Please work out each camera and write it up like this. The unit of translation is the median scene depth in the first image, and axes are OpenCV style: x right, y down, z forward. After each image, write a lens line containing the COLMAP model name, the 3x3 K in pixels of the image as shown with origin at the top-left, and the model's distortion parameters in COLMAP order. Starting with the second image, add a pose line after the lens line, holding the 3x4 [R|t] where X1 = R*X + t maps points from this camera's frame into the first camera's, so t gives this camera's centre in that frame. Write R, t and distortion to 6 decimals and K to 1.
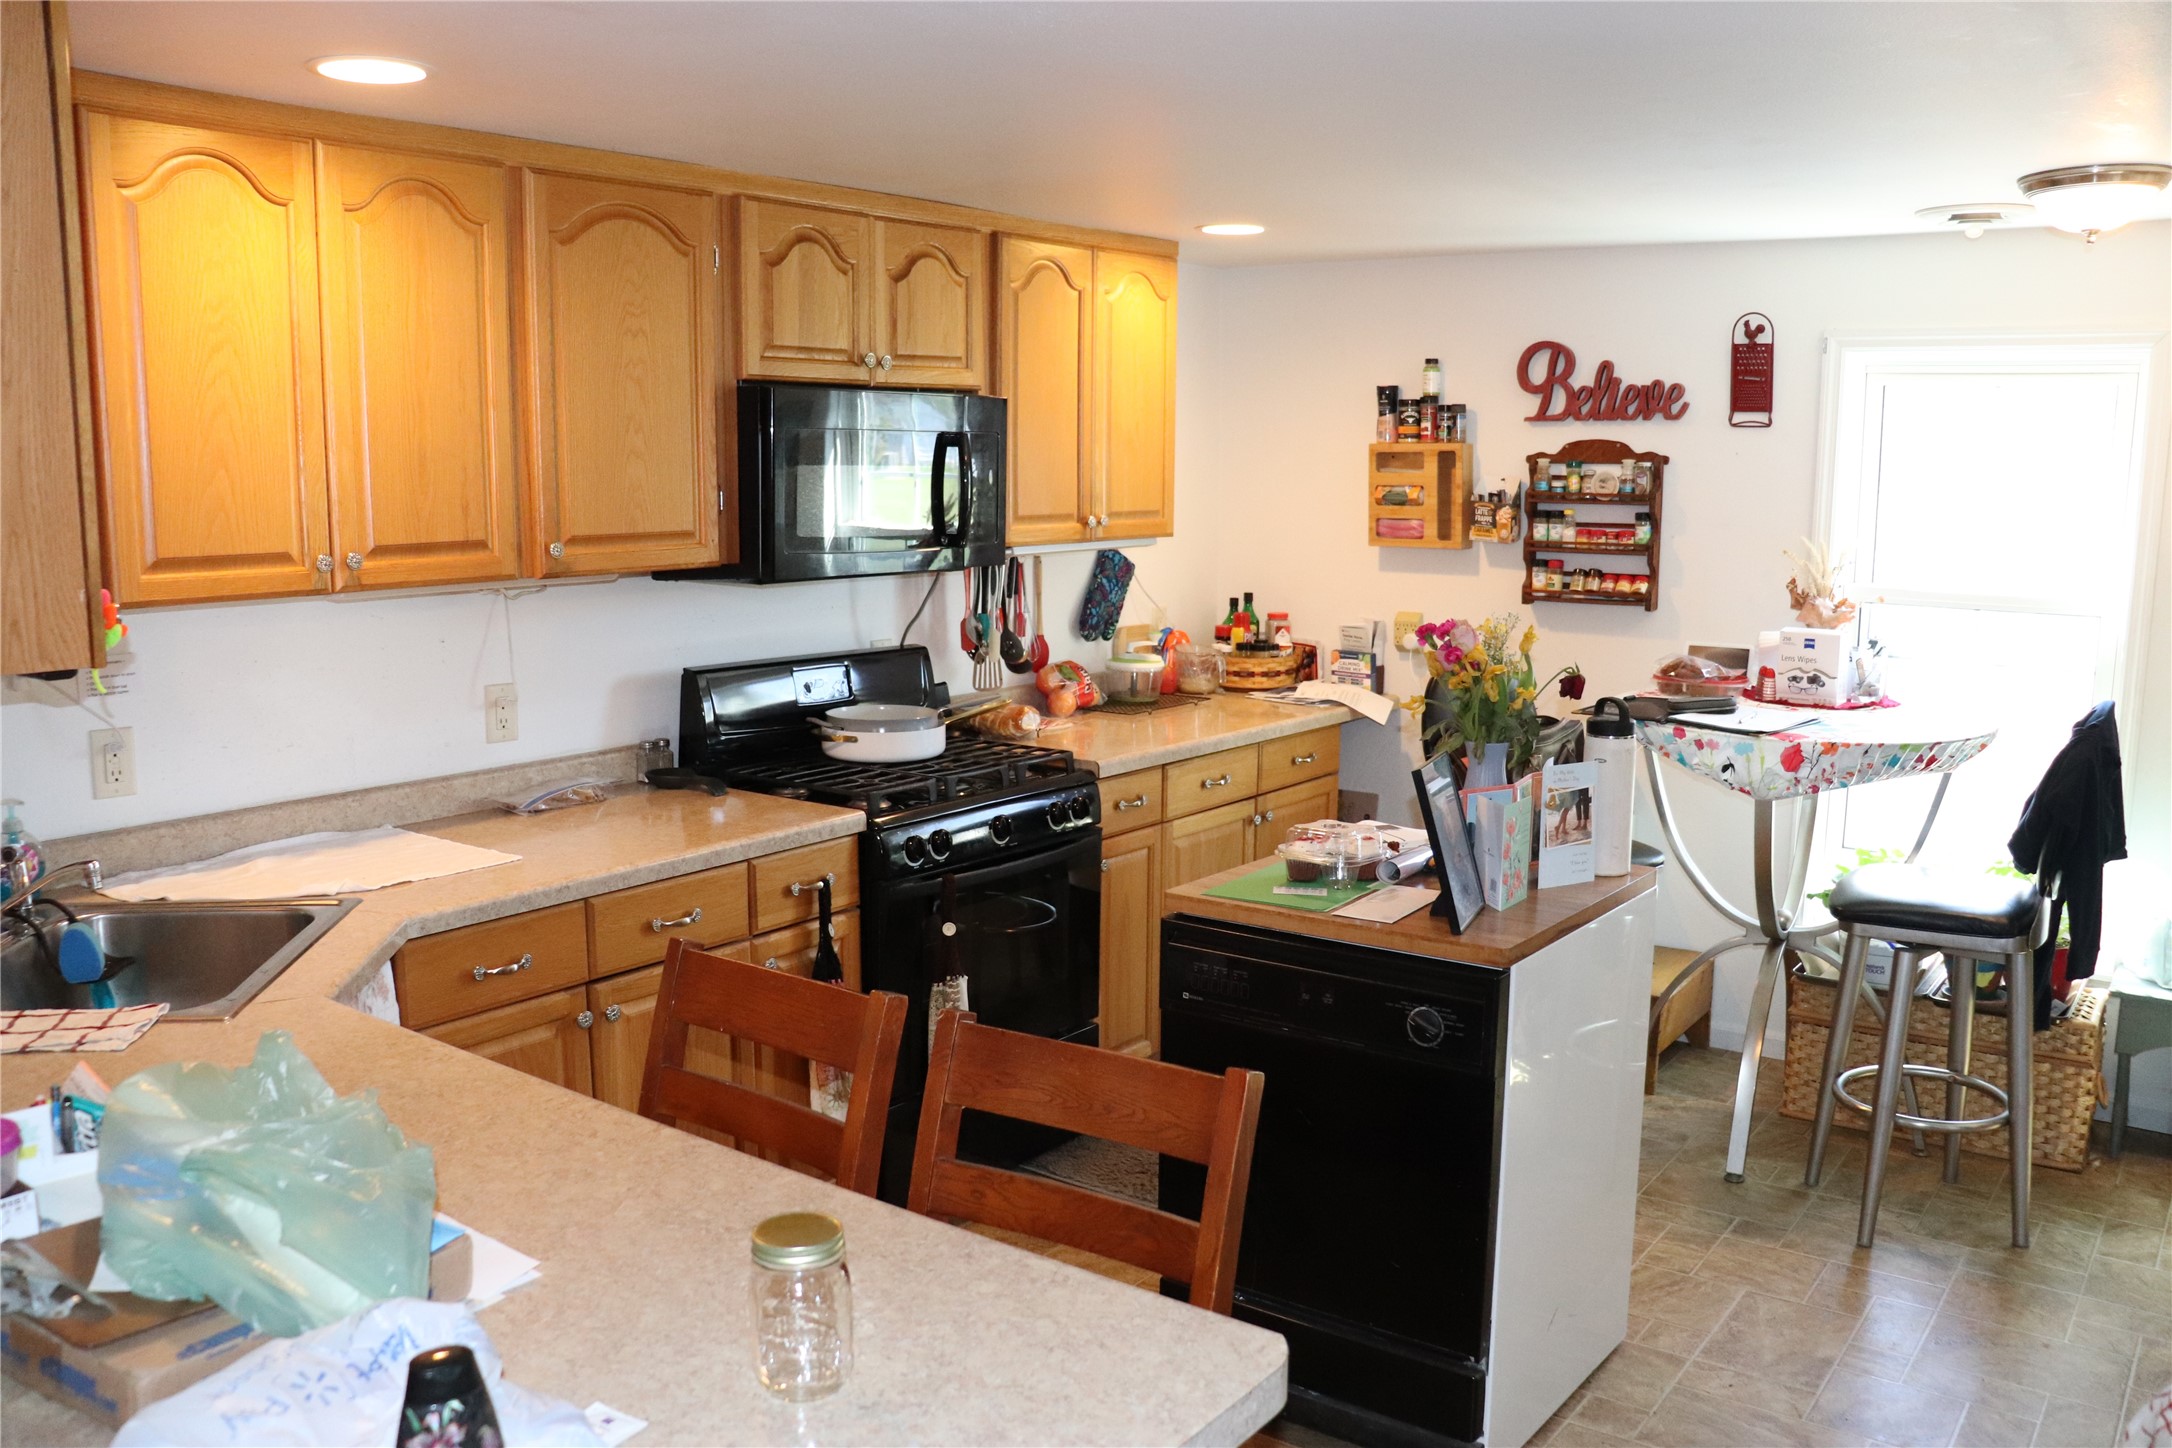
lens RADIAL K [[1772.7, 0, 1075.3], [0, 1772.7, 729.4], [0, 0, 1]] dist [-0.180621, 0.169525]
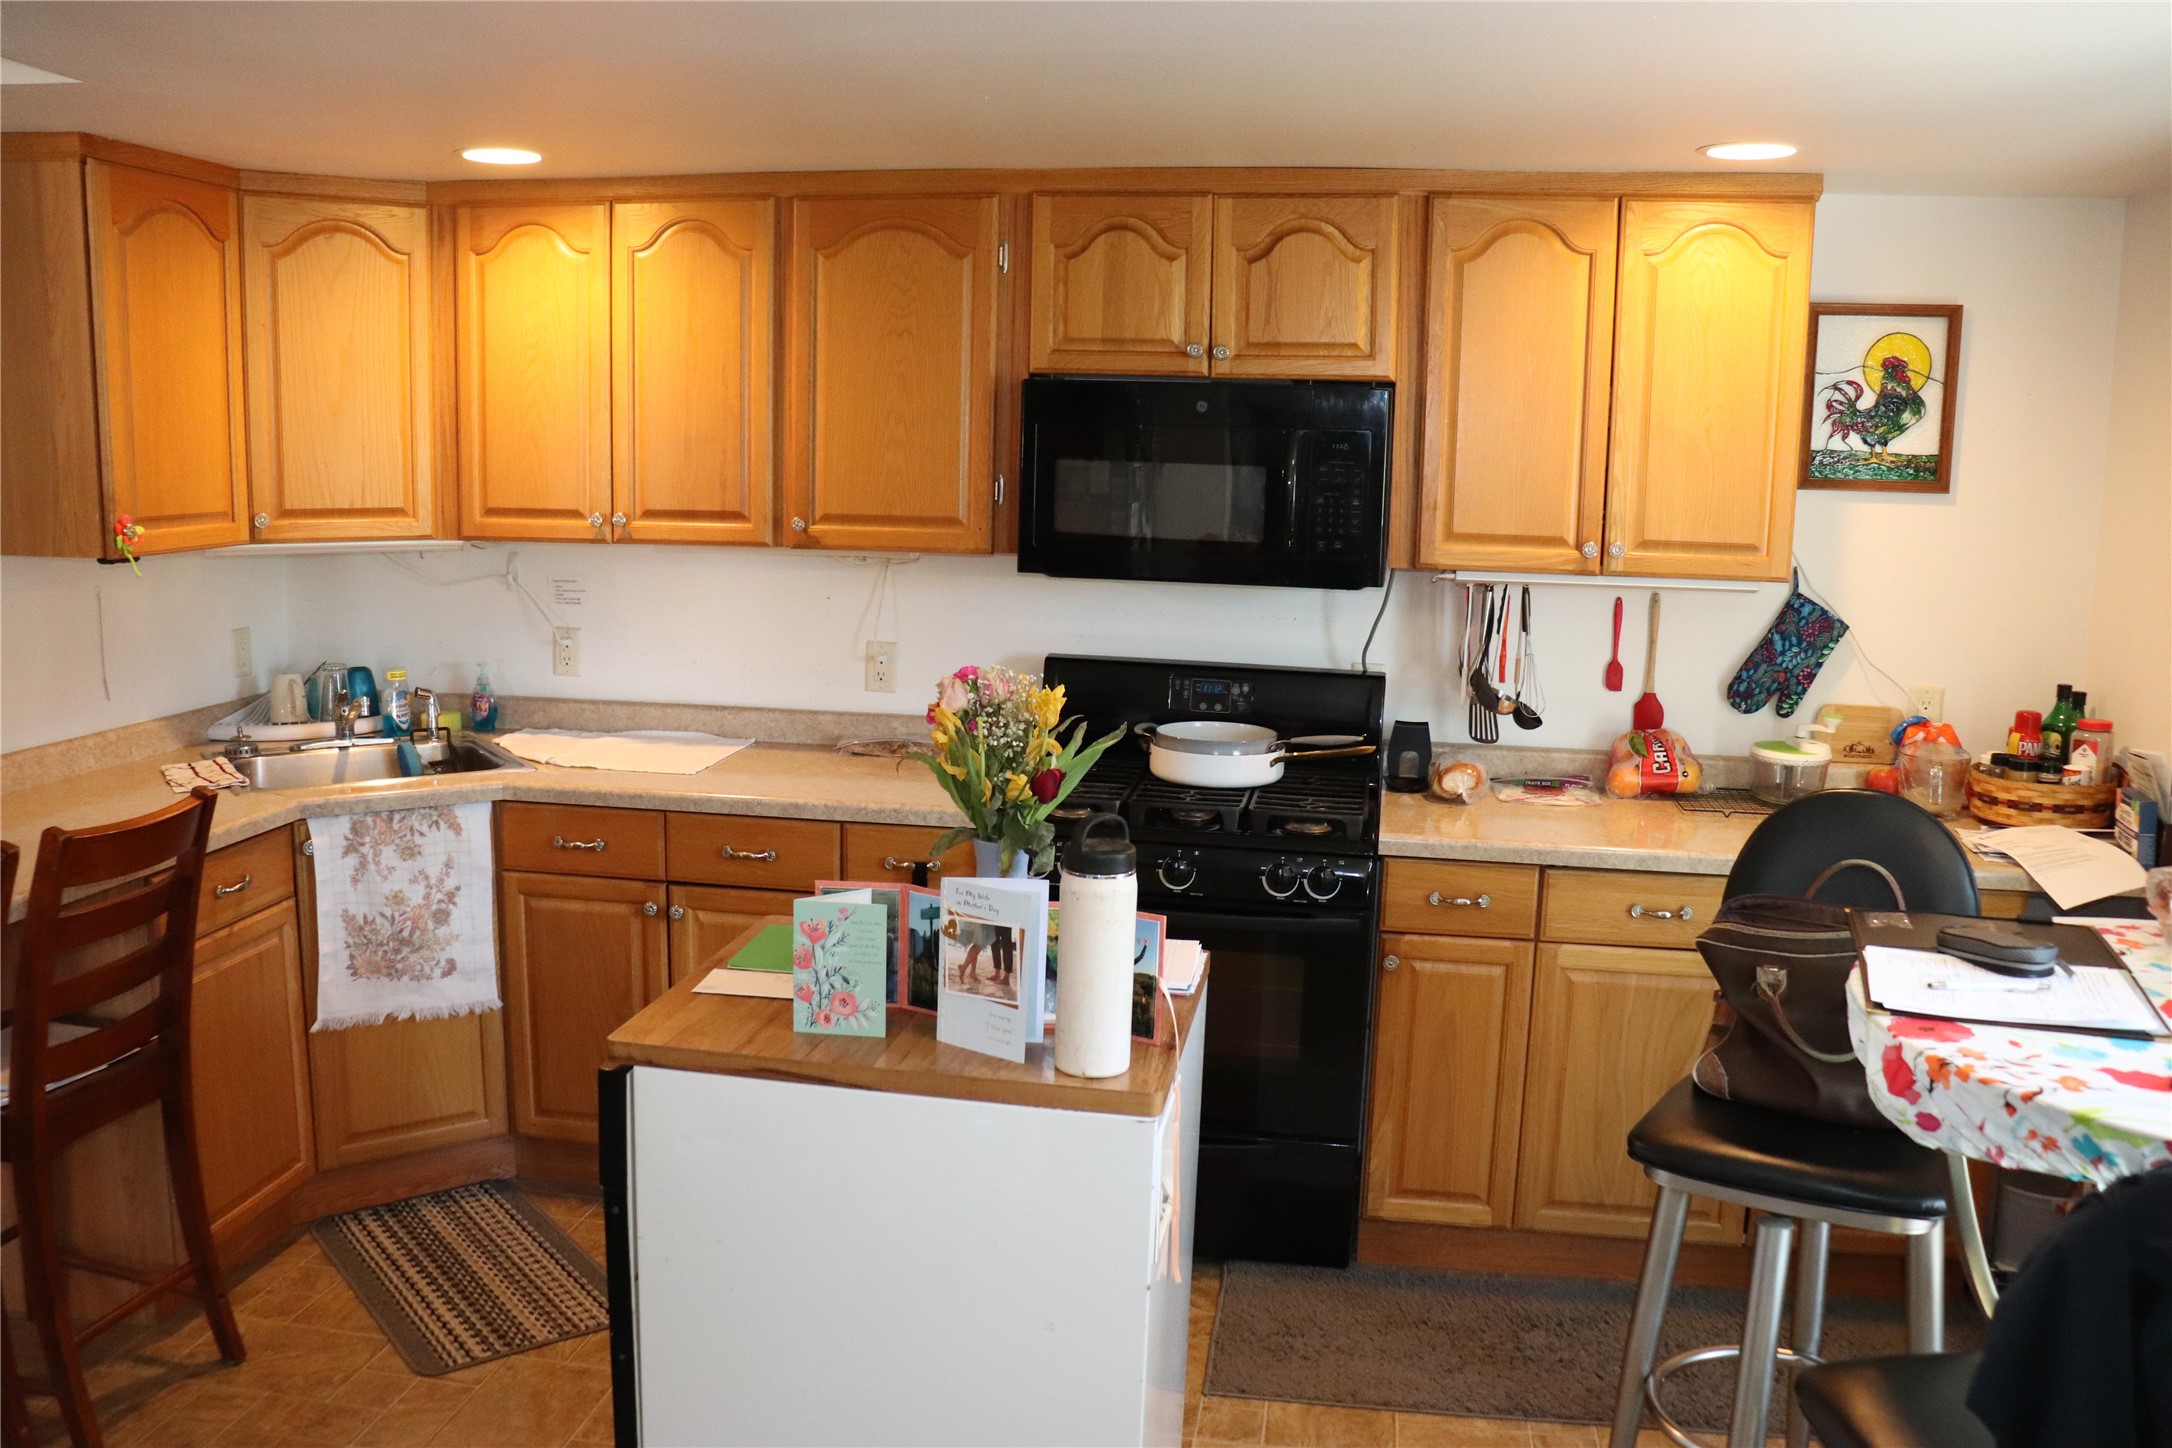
lens RADIAL K [[1772.7, 0, 1075.3], [0, 1772.7, 729.4], [0, 0, 1]] dist [-0.180621, 0.169525]
pose [[0.463271, 0.151732, -0.873131, 0.565721], [-0.155154, 0.983904, 0.088659, -0.069239], [0.872529, 0.094397, 0.479356, 0.419801]]
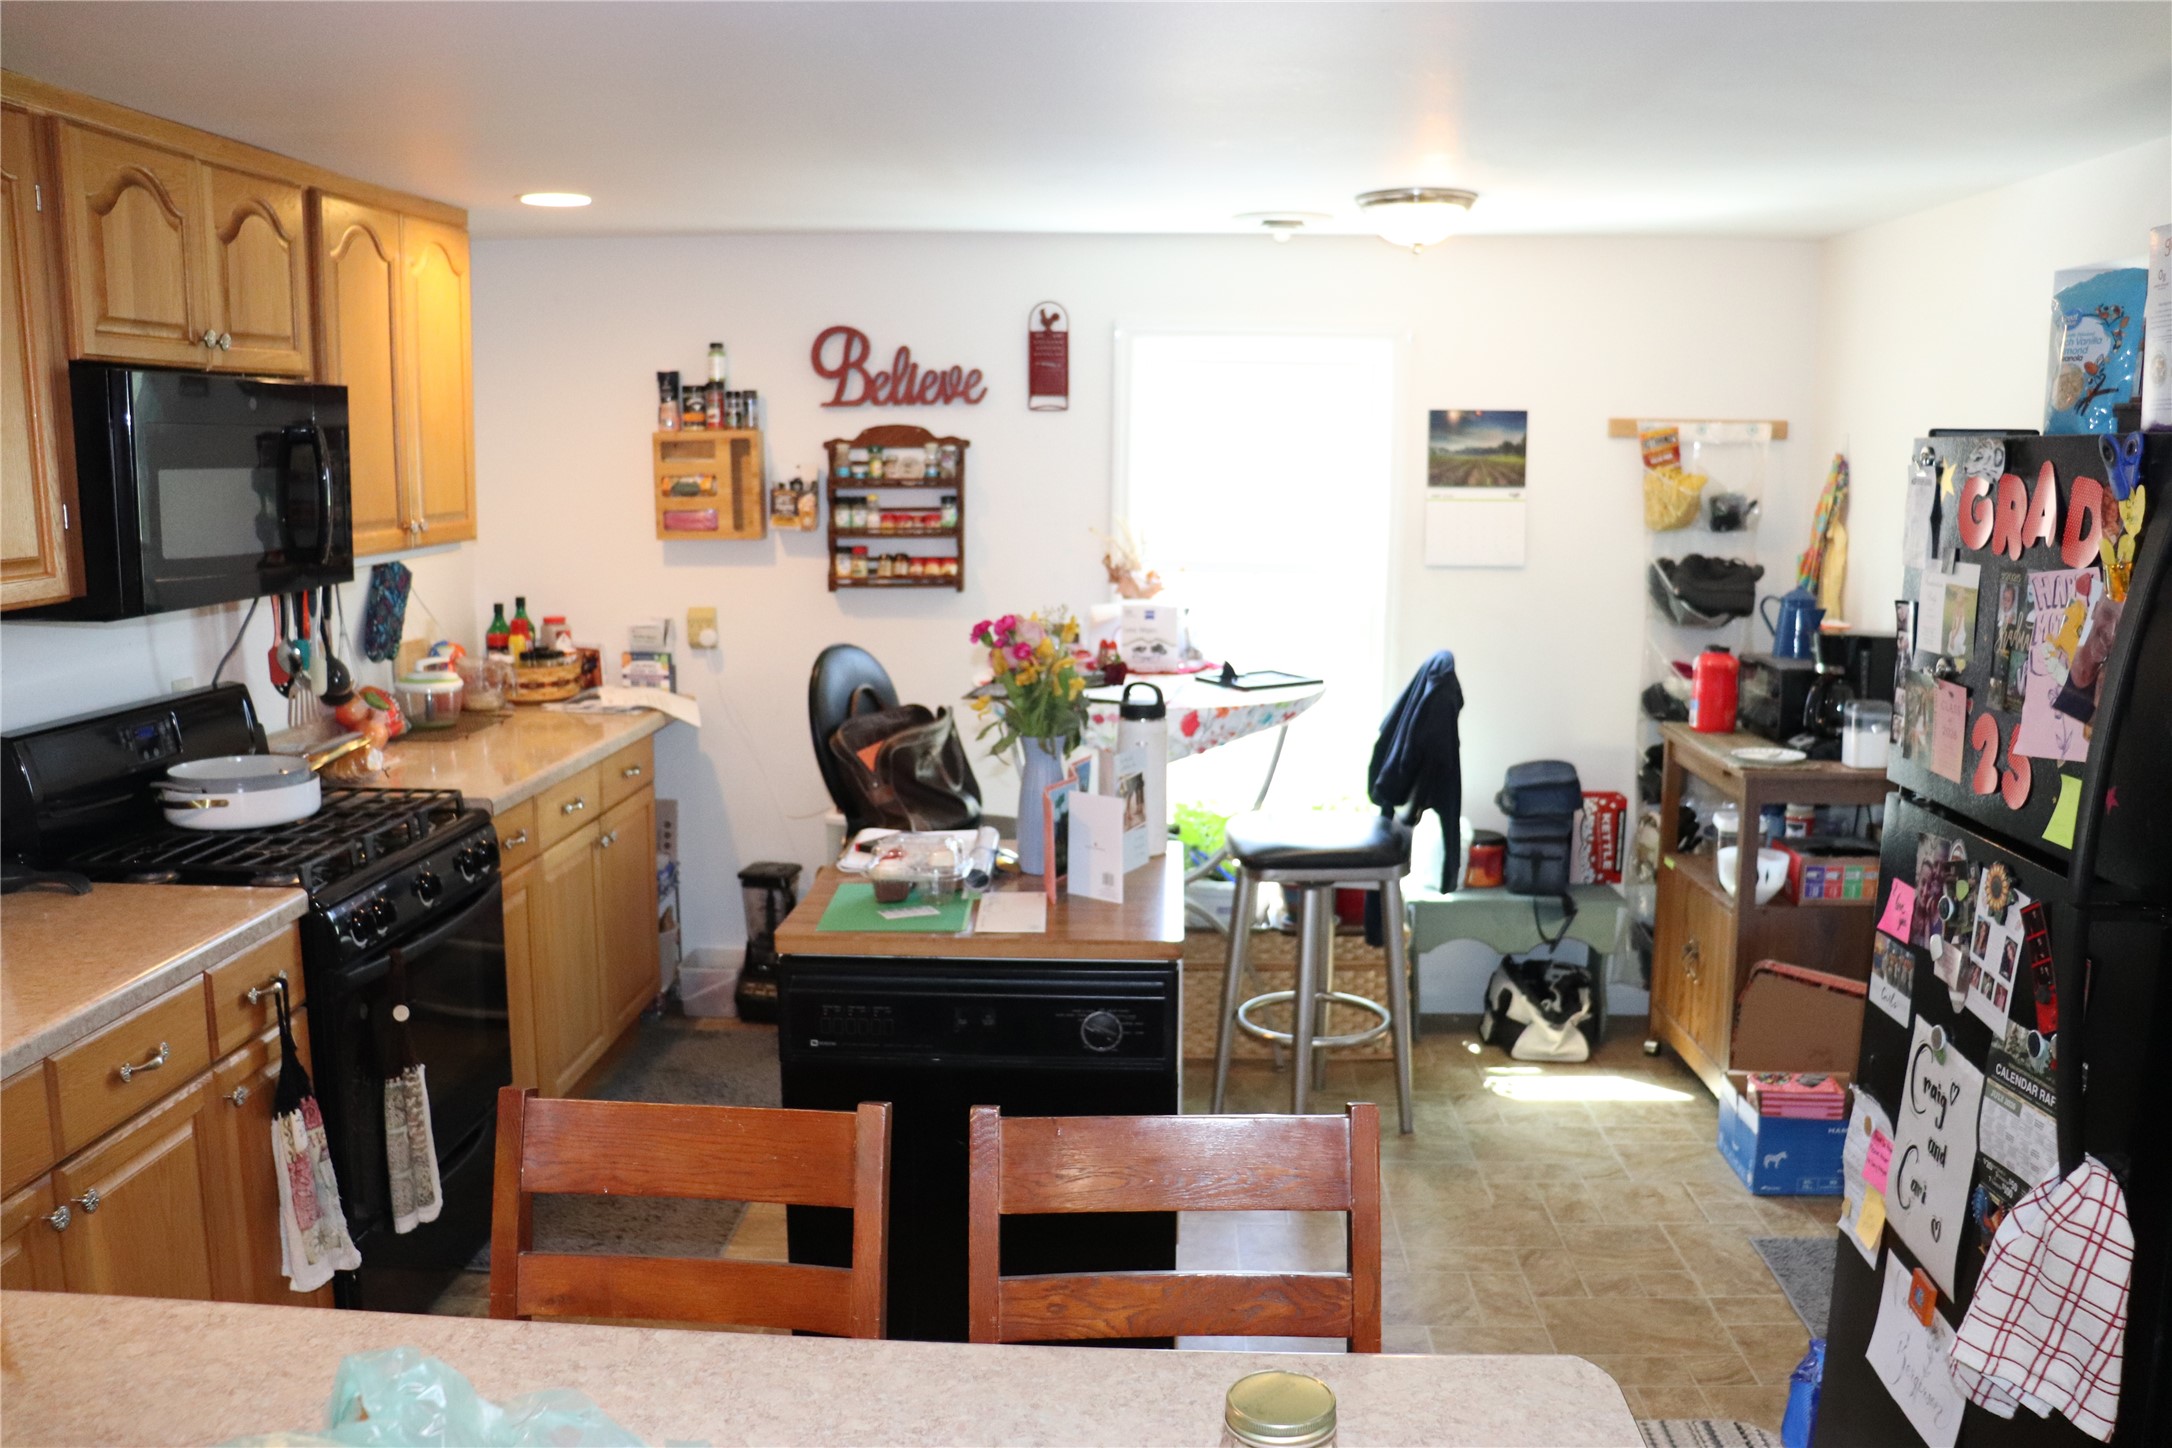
lens RADIAL K [[1772.7, 0, 1075.3], [0, 1772.7, 729.4], [0, 0, 1]] dist [-0.180621, 0.169525]
pose [[0.835022, -0.089695, 0.542856, -0.184179], [0.083767, 0.995846, 0.035690, -0.019529], [-0.543803, 0.015672, 0.839067, 0.097176]]
